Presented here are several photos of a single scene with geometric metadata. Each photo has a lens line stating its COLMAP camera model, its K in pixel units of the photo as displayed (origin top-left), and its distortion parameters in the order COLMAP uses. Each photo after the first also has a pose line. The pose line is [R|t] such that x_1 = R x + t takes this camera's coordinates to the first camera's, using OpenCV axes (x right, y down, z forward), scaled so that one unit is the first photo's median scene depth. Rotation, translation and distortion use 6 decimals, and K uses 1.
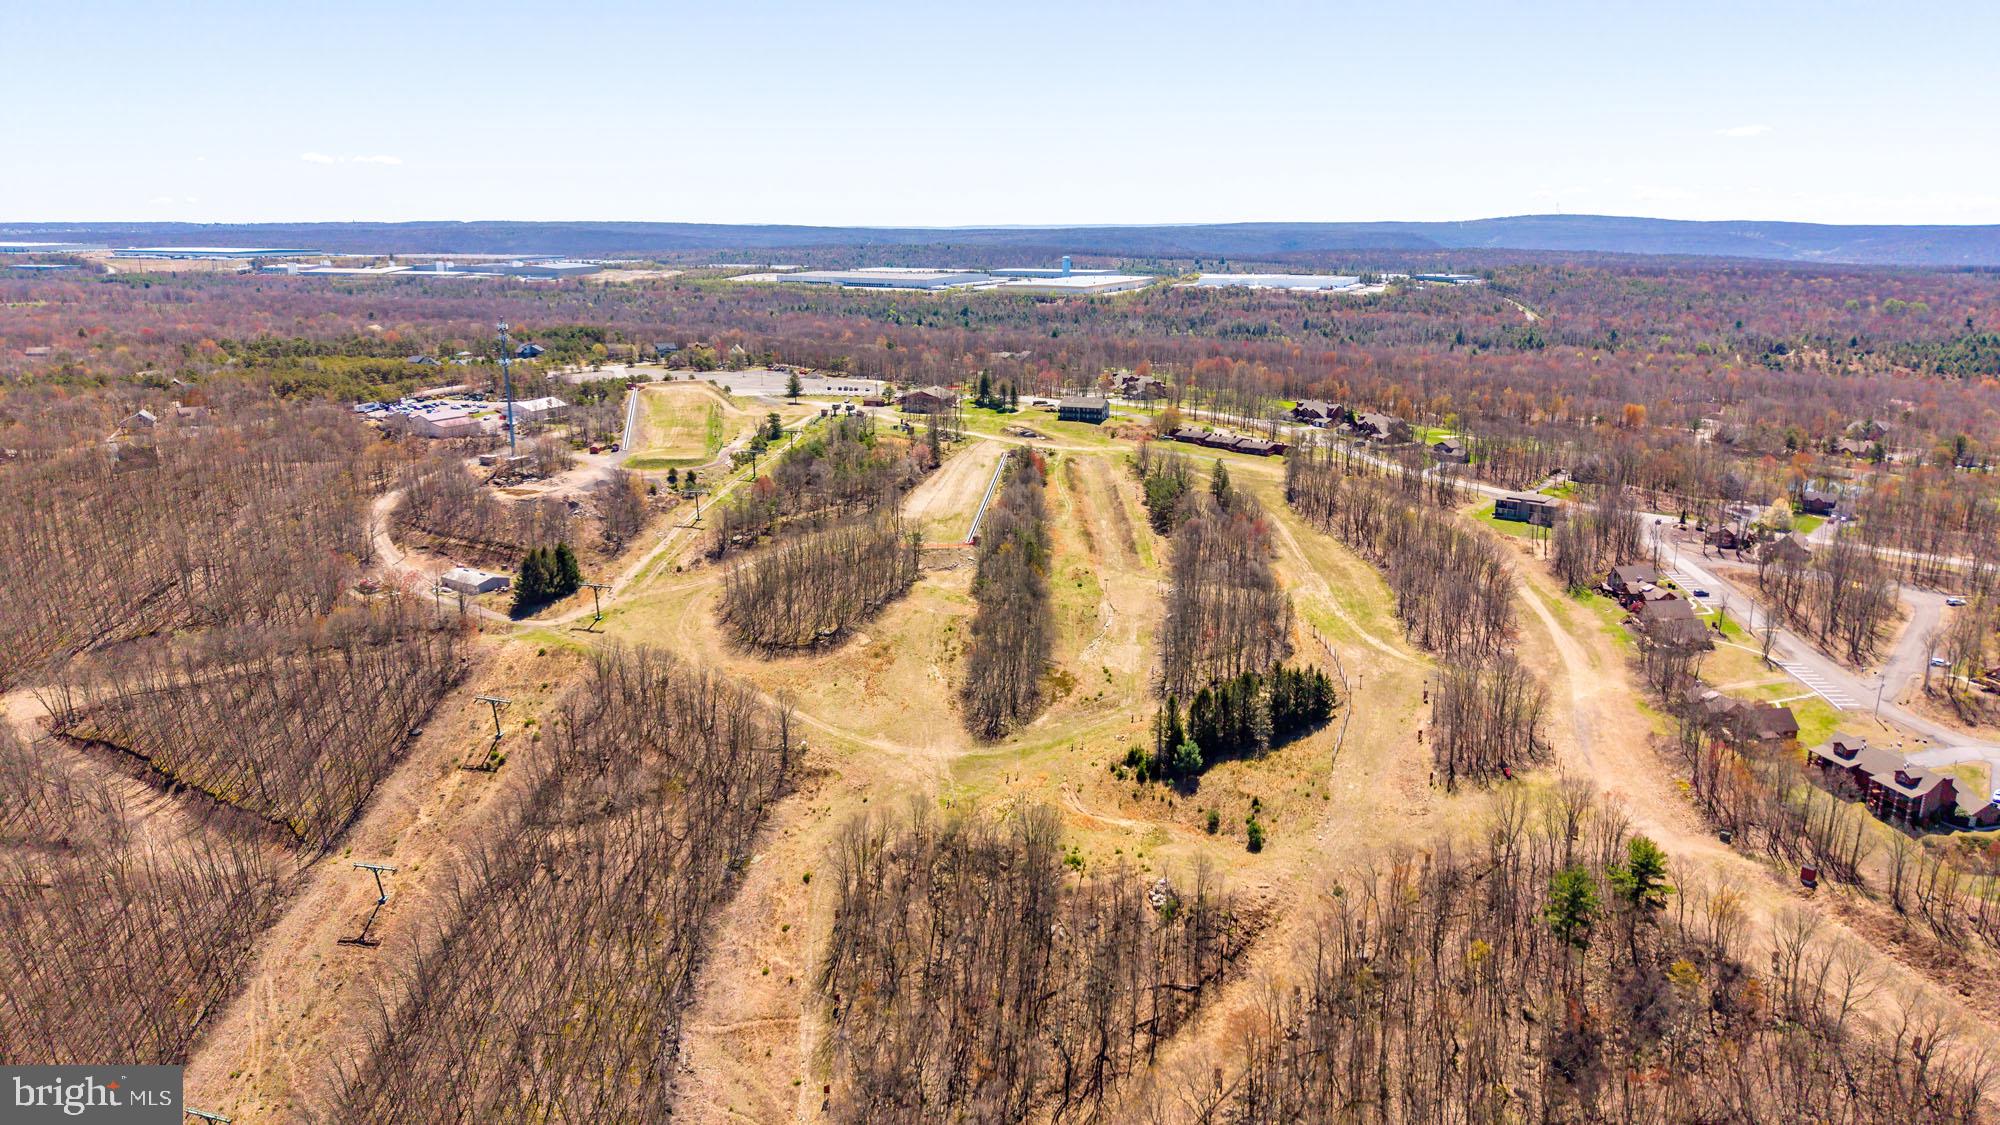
lens RADIAL K [[1340.9, 0, 999.9], [0, 1340.9, 568.7], [0, 0, 1]] dist [0.047309, -0.045918]
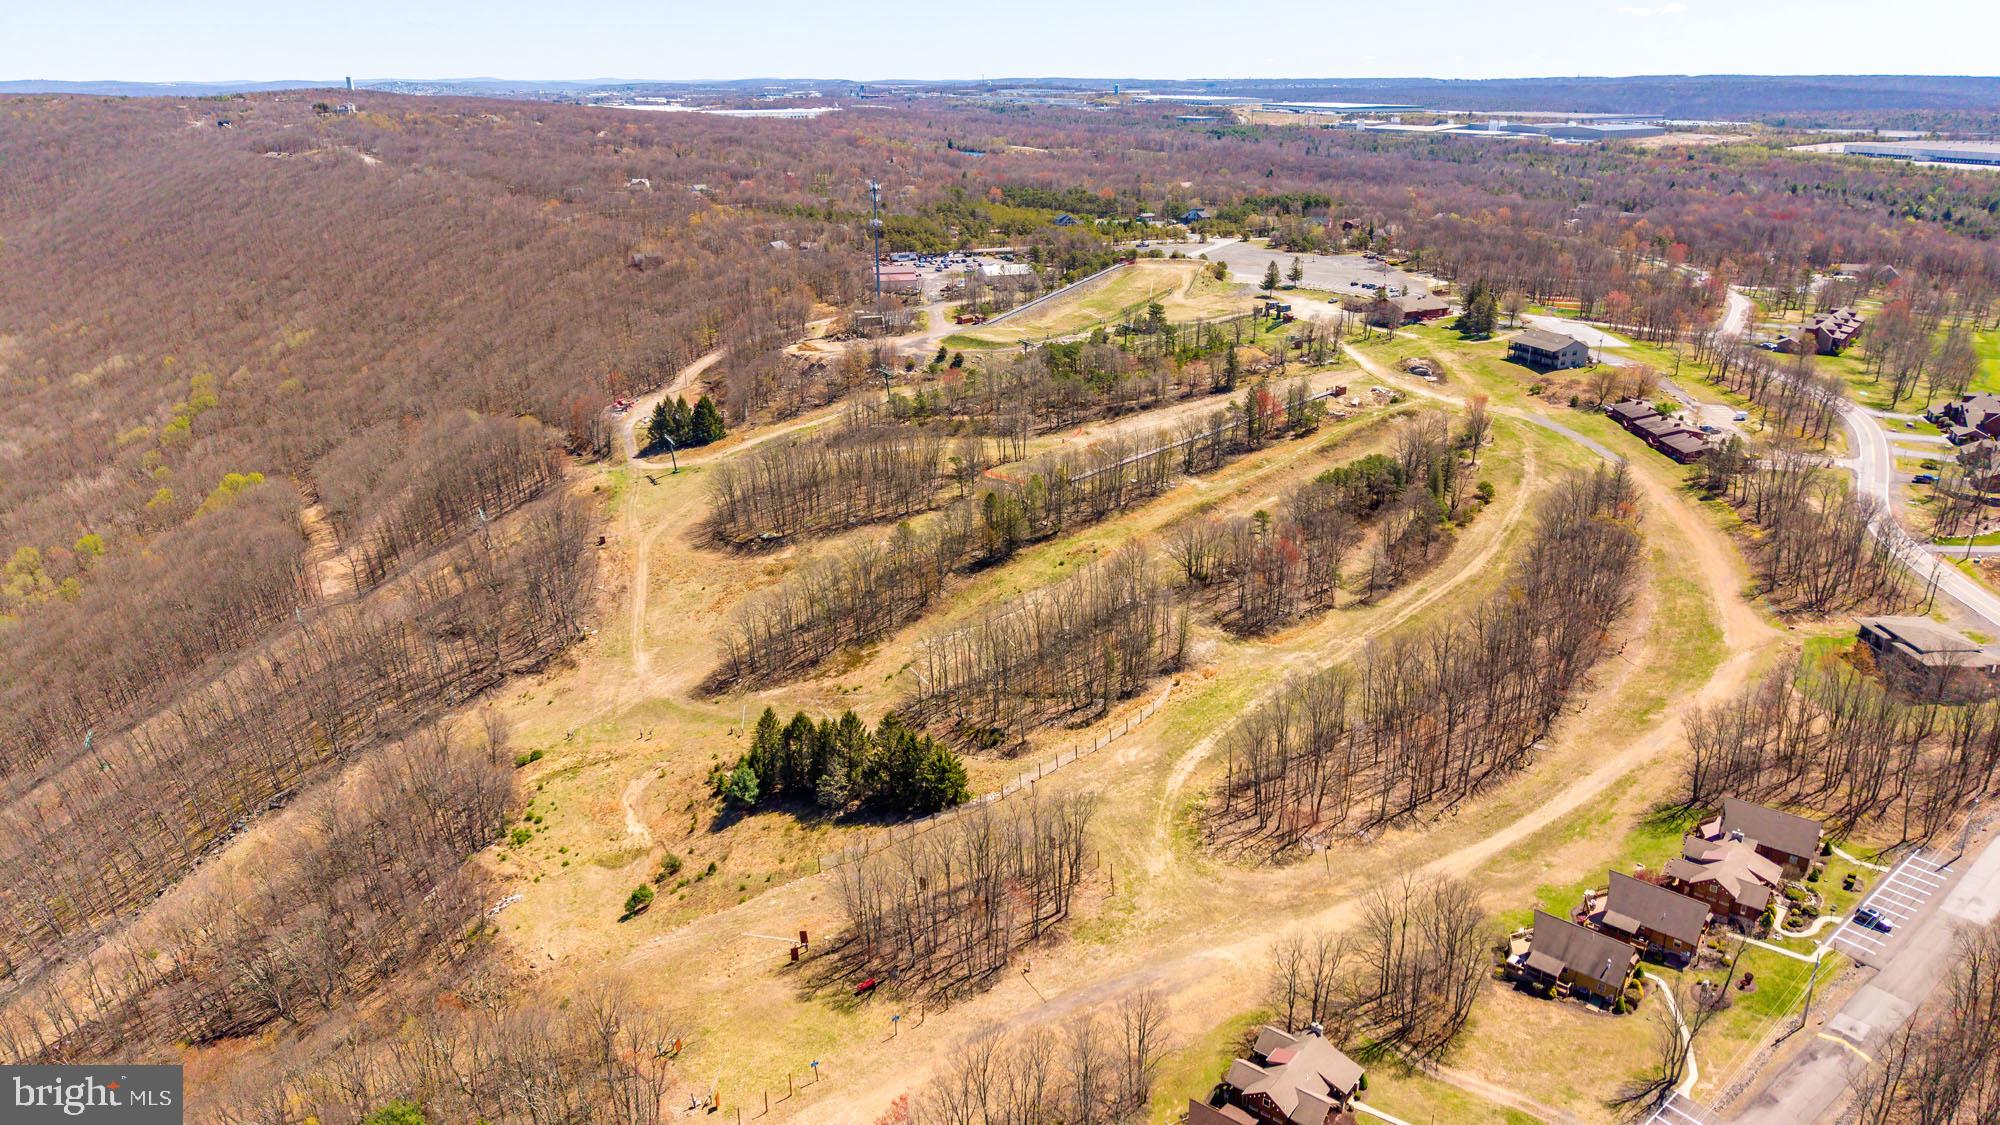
lens RADIAL K [[1340.9, 0, 996.9], [0, 1340.9, 561.9], [0, 0, 1]] dist [0.047309, -0.045918]
pose [[0.659240, 0.255585, -0.707162, 0.189289], [-0.188652, 0.966599, 0.173484, -0.037586], [0.727882, 0.019040, 0.685438, 0.142242]]
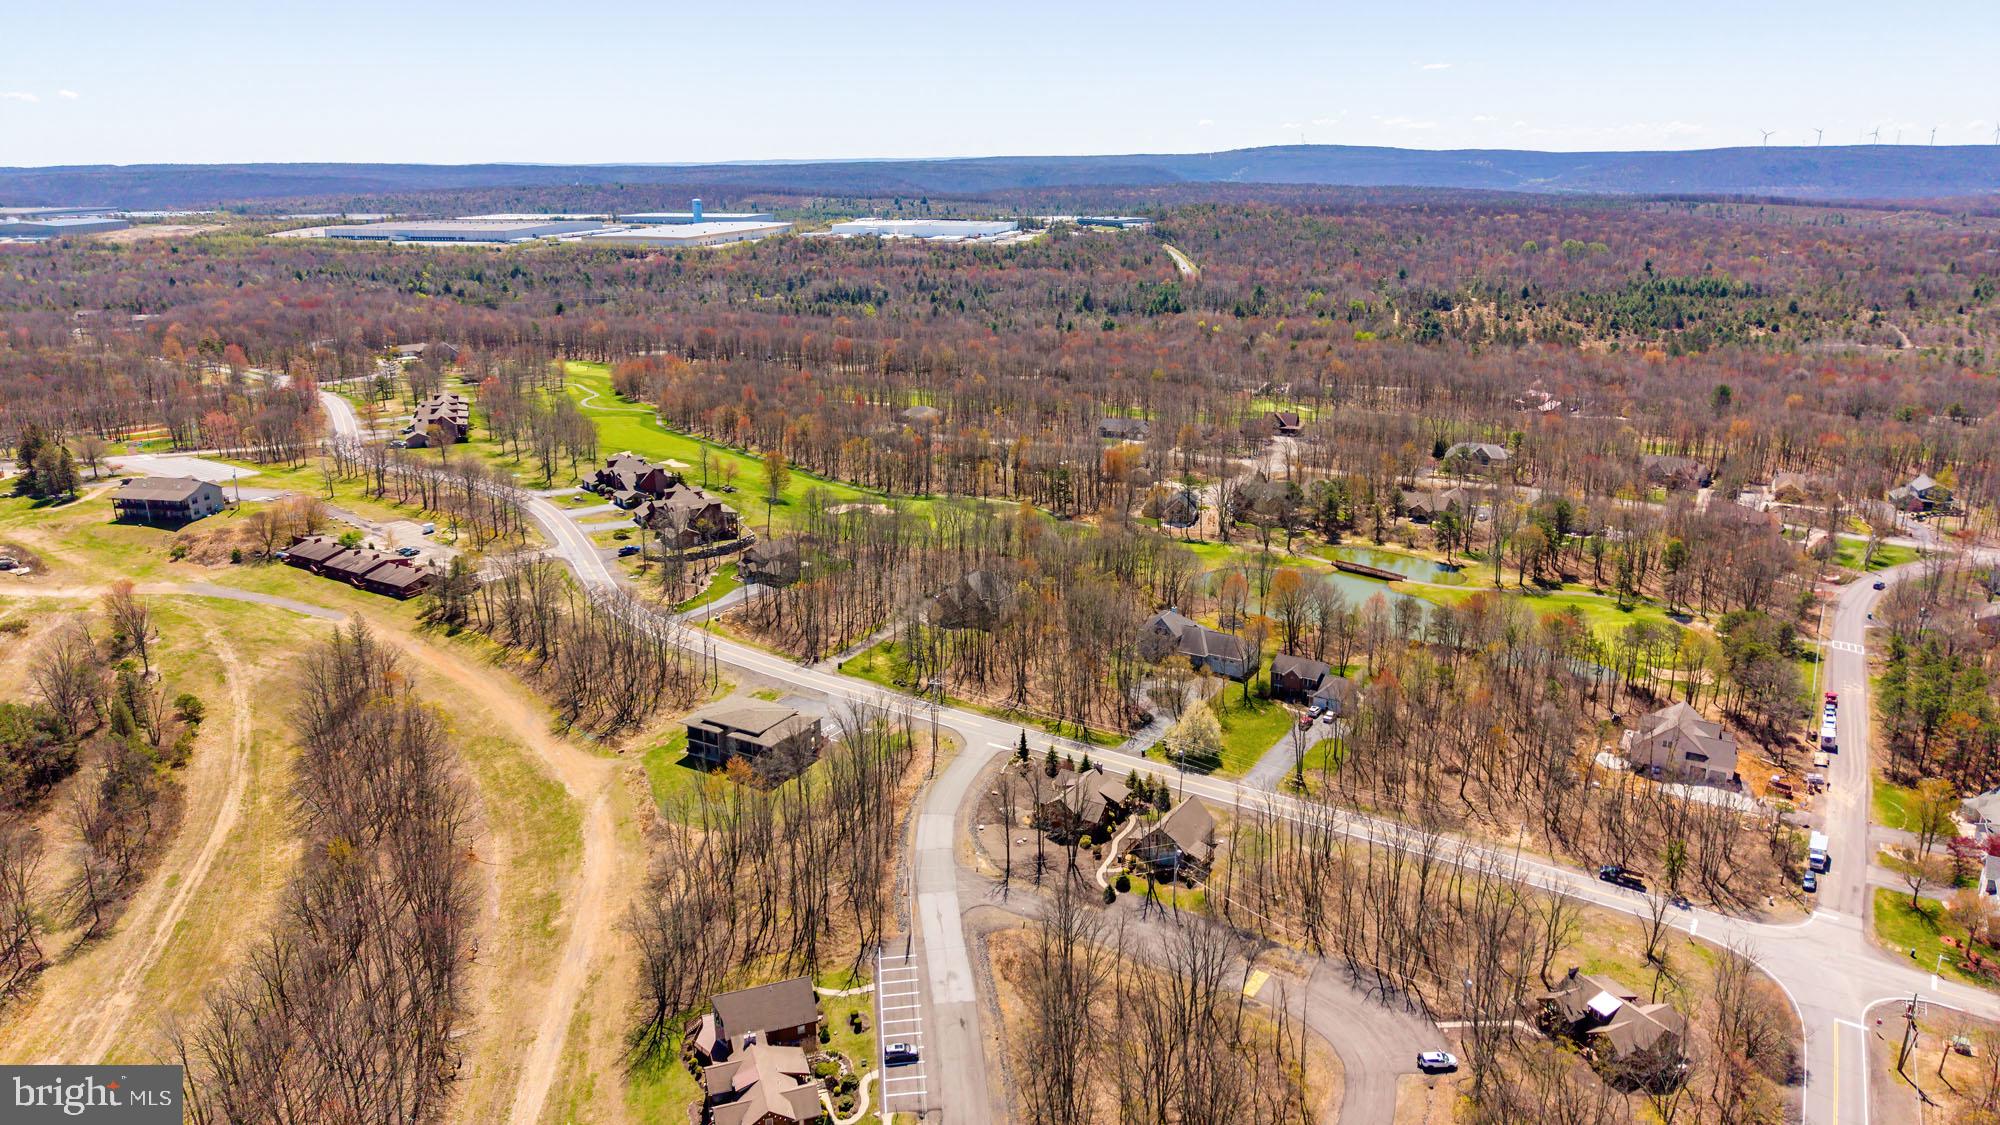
lens RADIAL K [[1340.9, 0, 1004.9], [0, 1340.9, 574.0], [0, 0, 1]] dist [0.047309, -0.045918]
pose [[0.987155, -0.058711, 0.148588, 0.152117], [0.051456, 0.997309, 0.052211, -0.046758], [-0.151254, -0.043895, 0.987520, 0.178543]]
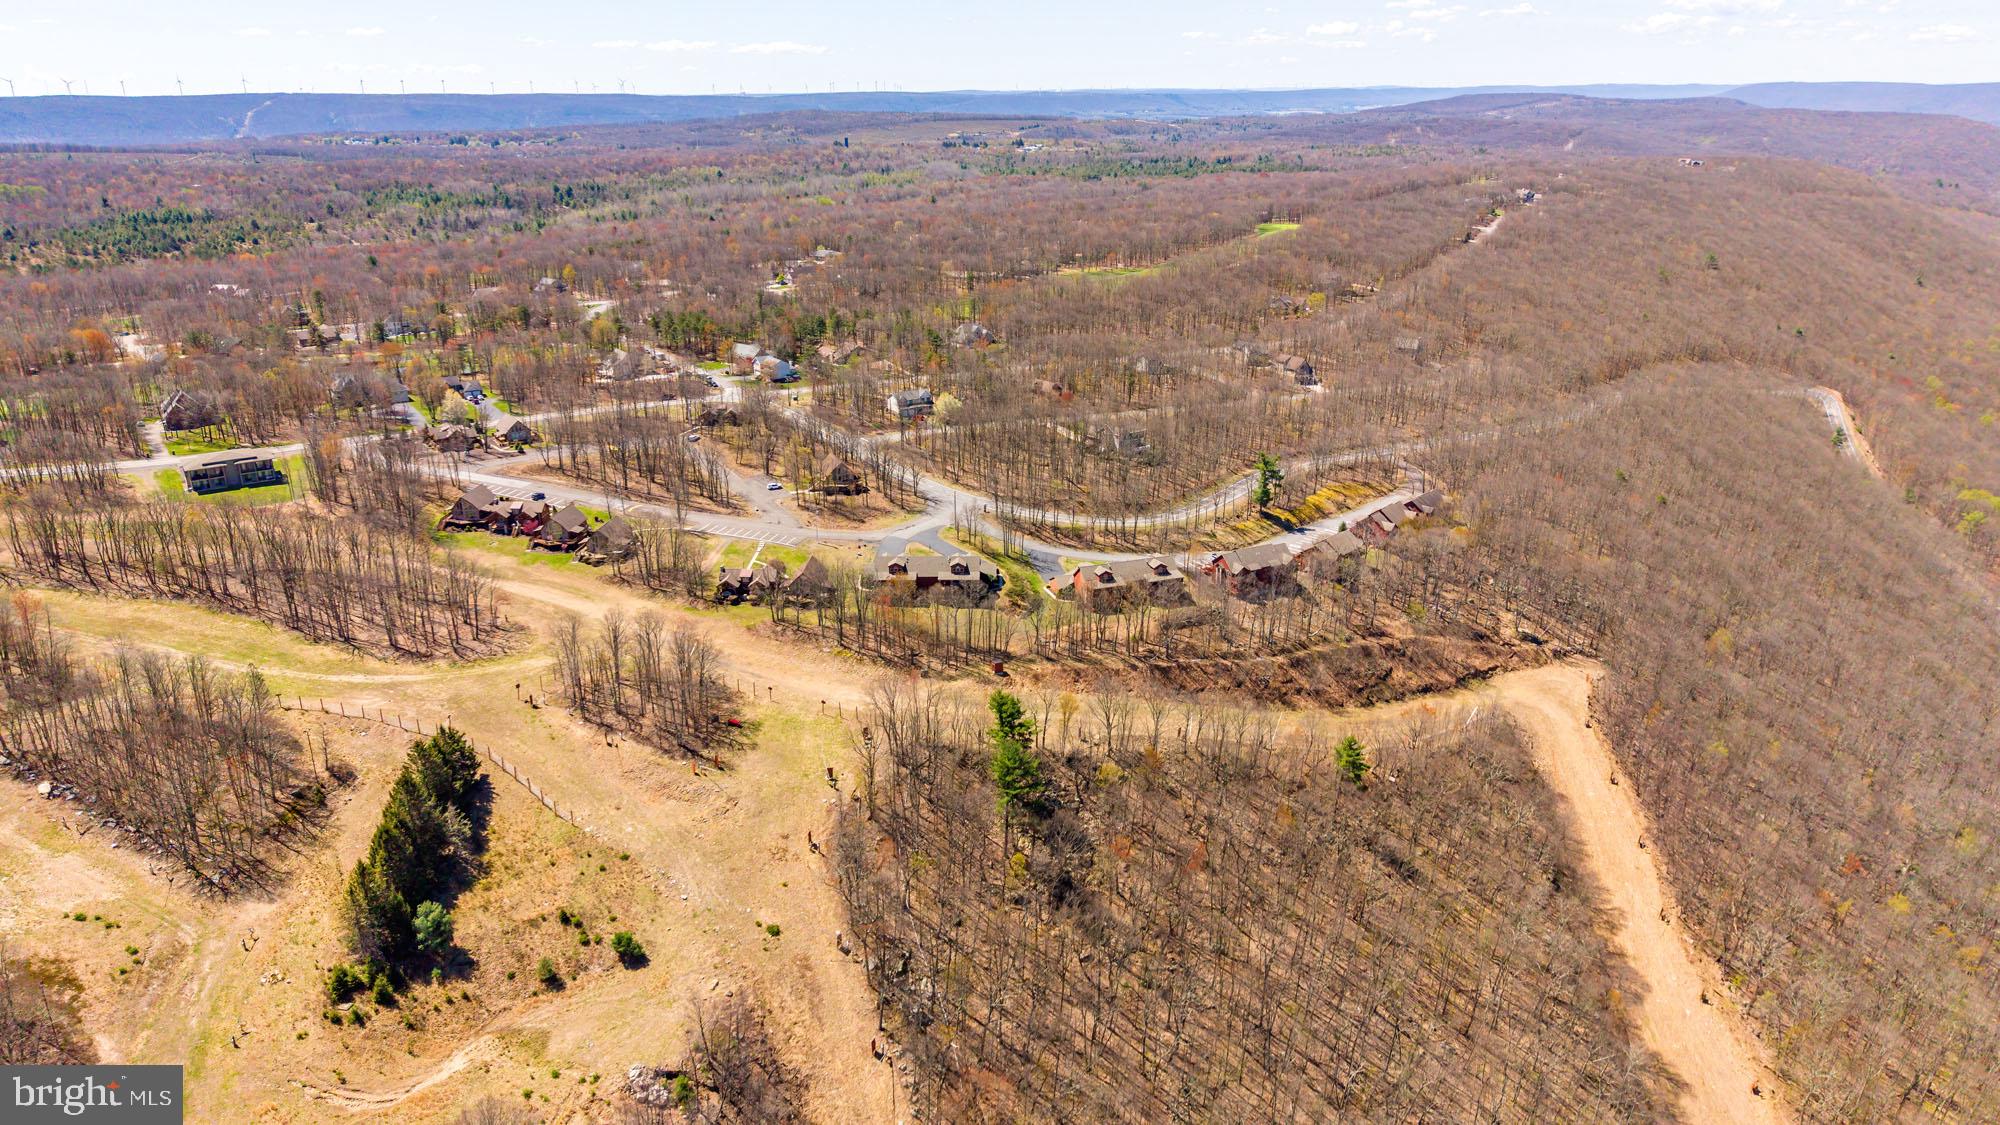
lens RADIAL K [[1340.9, 0, 1010.5], [0, 1340.9, 564.4], [0, 0, 1]] dist [0.047309, -0.045918]
pose [[0.251680, -0.332714, 0.908823, -0.083002], [0.258326, 0.928075, 0.268224, -0.032347], [-0.932698, 0.167266, 0.319526, 0.123358]]
